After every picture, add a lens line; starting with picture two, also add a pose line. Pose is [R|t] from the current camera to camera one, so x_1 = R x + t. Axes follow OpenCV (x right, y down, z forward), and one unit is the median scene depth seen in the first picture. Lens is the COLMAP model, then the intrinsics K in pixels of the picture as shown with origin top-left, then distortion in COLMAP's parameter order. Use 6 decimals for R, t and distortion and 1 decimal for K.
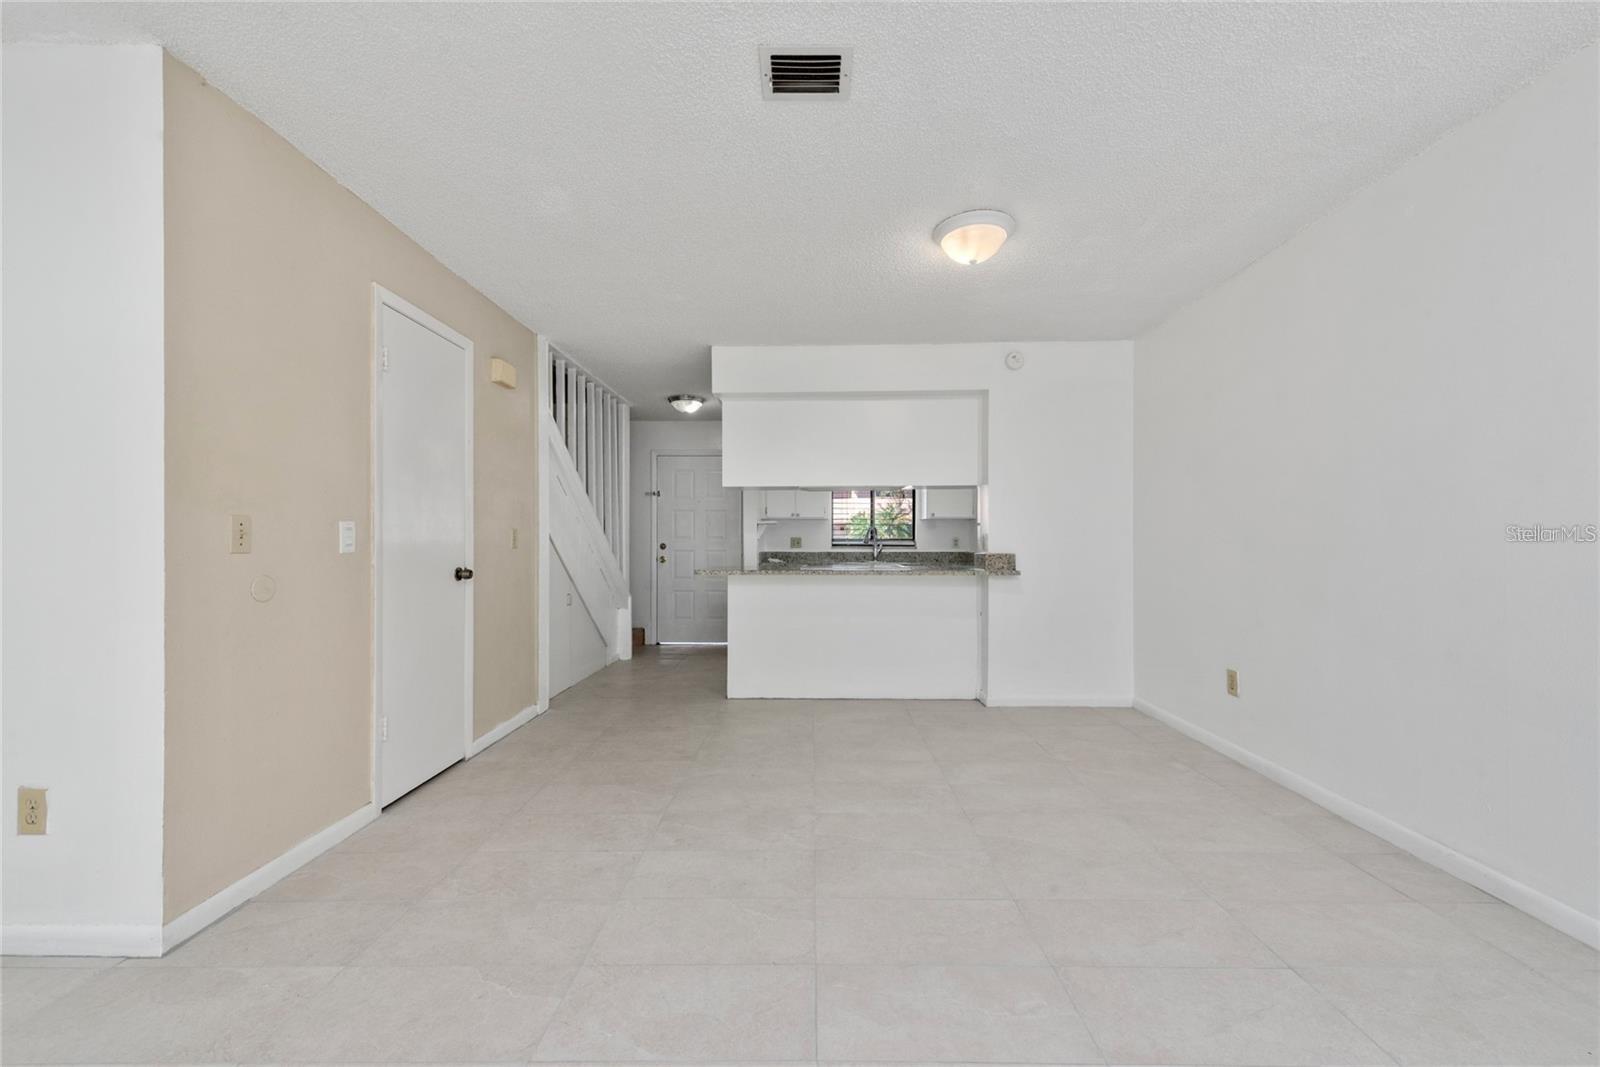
lens RADIAL K [[635.3, 0, 800.0], [0, 635.3, 533.5], [0, 0, 1]] dist [0.011486, 0.000000]
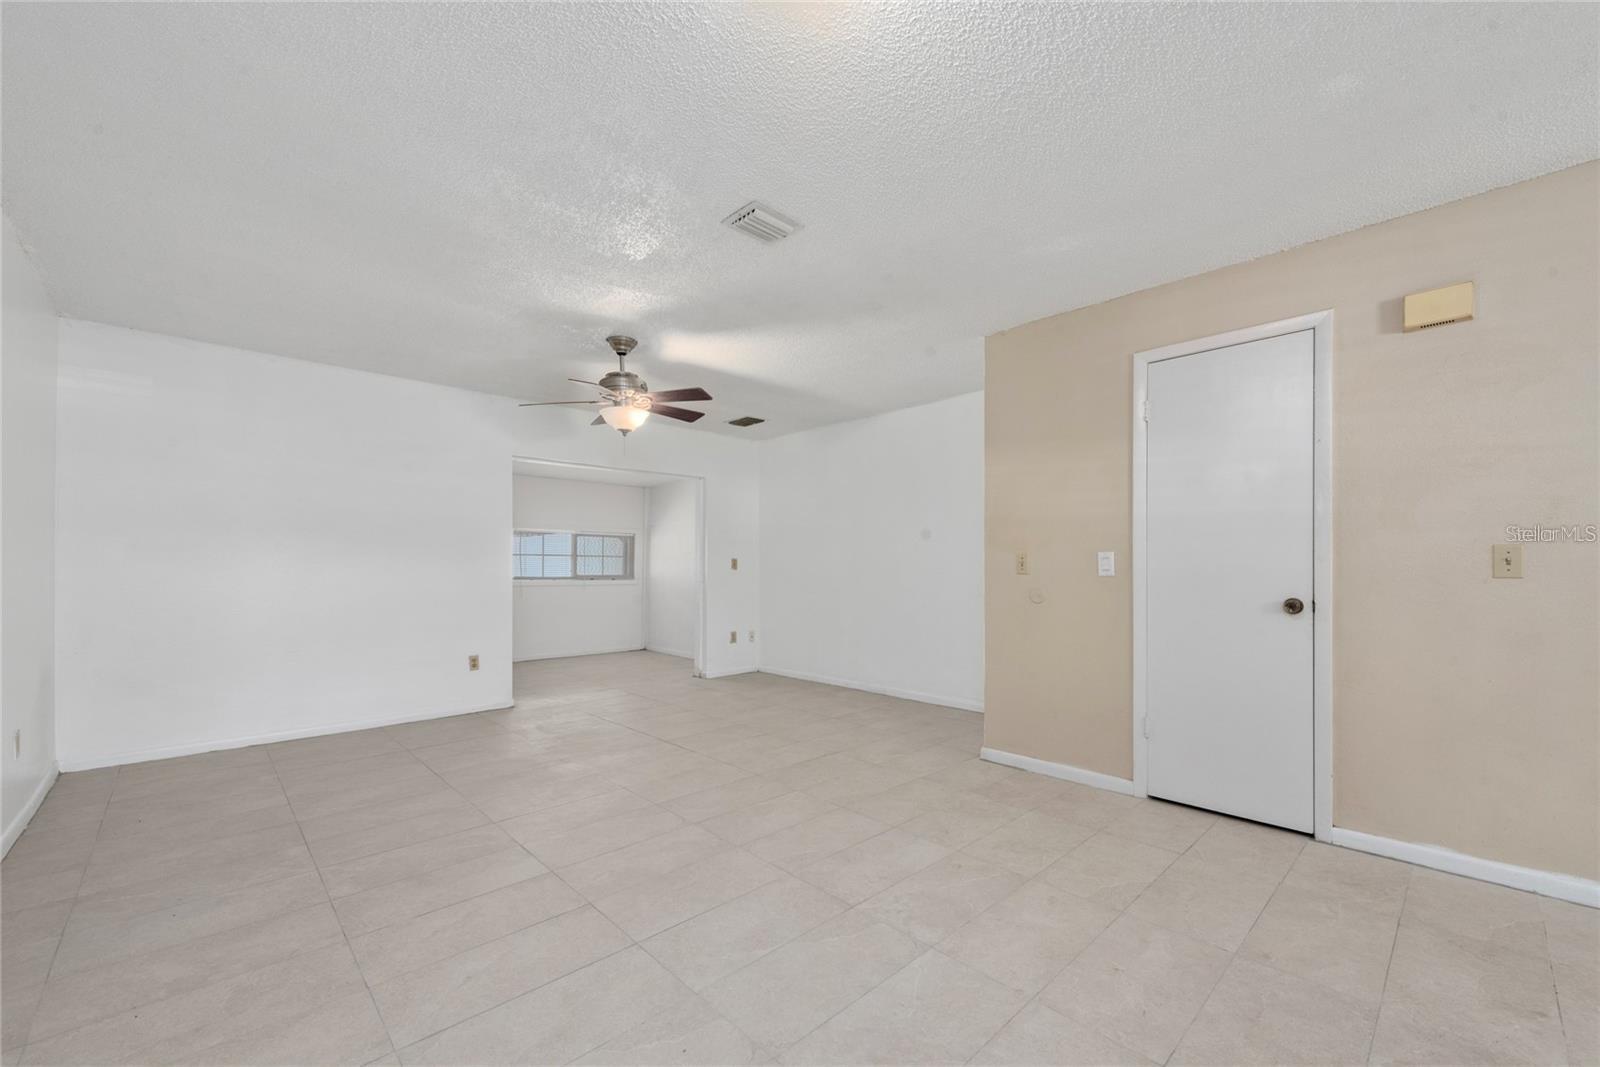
lens RADIAL K [[624.8, 0, 795.6], [0, 624.8, 569.7], [0, 0, 1]] dist [0.011075, 0.000000]
pose [[-0.720582, 0.002596, -0.693365, 0.651744], [0.013631, 0.999853, -0.010422, 0.022163], [0.693236, -0.016961, -0.720511, 1.485128]]
